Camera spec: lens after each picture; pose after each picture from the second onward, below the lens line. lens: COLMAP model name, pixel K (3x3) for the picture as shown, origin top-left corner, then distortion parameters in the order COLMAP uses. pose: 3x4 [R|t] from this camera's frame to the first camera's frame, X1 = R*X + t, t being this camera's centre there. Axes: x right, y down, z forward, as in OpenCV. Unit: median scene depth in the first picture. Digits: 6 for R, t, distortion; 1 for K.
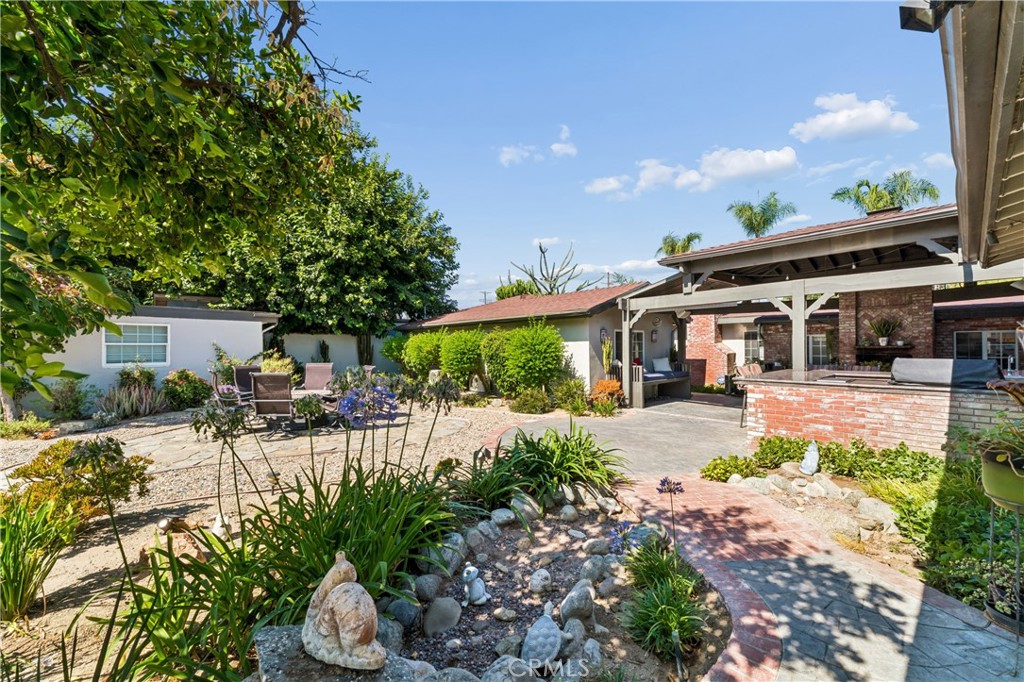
lens RADIAL K [[402.0, 0, 513.3], [0, 402.0, 344.9], [0, 0, 1]] dist [-0.000005, -0.000091]
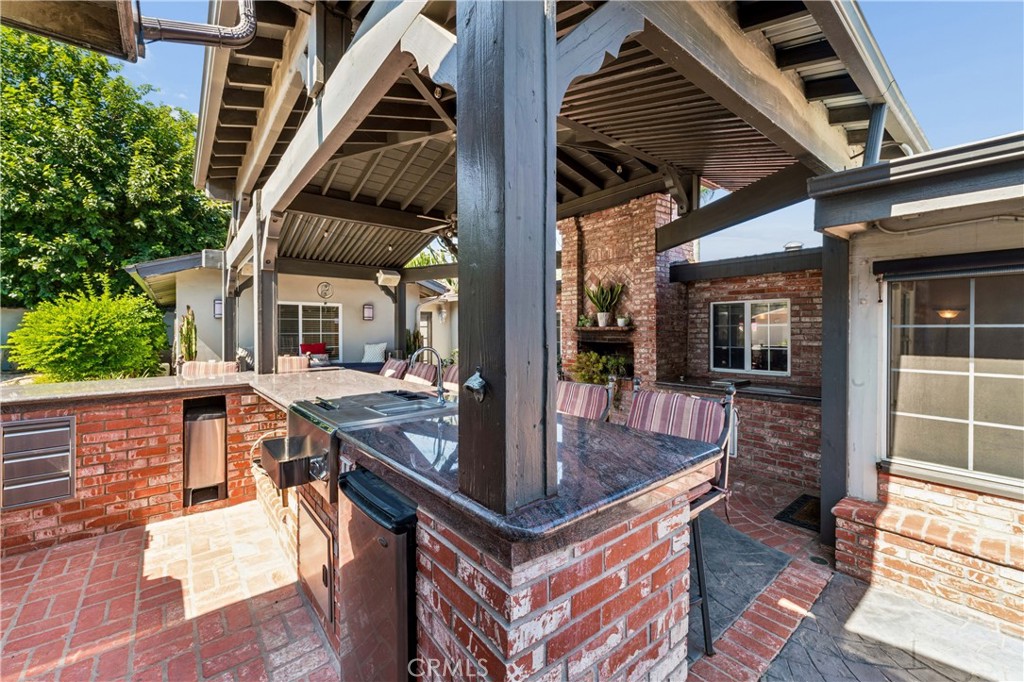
lens RADIAL K [[411.1, 0, 512.0], [0, 411.1, 341.0], [0, 0, 1]] dist [-0.001469, -0.000227]
pose [[0.999336, 0.007153, -0.035736, 0.773465], [-0.006188, 0.999615, 0.027041, 0.007410], [0.035916, -0.026801, 0.998995, 0.368323]]
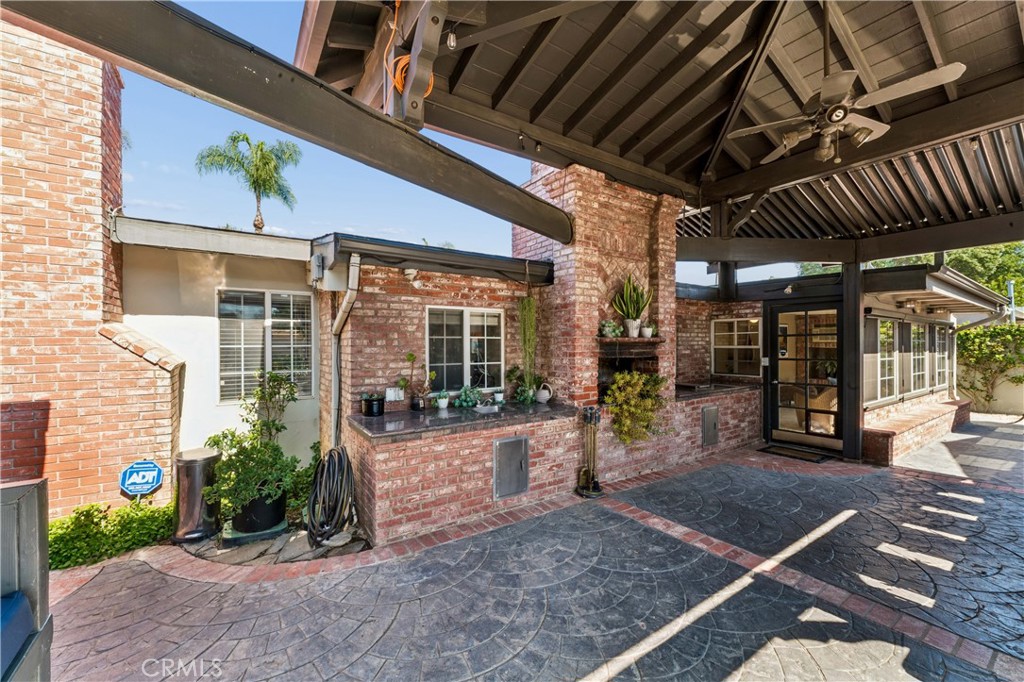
lens RADIAL K [[402.0, 0, 513.3], [0, 402.0, 344.9], [0, 0, 1]] dist [-0.000005, -0.000091]
pose [[0.117144, -0.005378, 0.993100, 0.426404], [-0.002617, 0.999980, 0.005724, 0.008177], [-0.993111, -0.003270, 0.117128, 1.035973]]
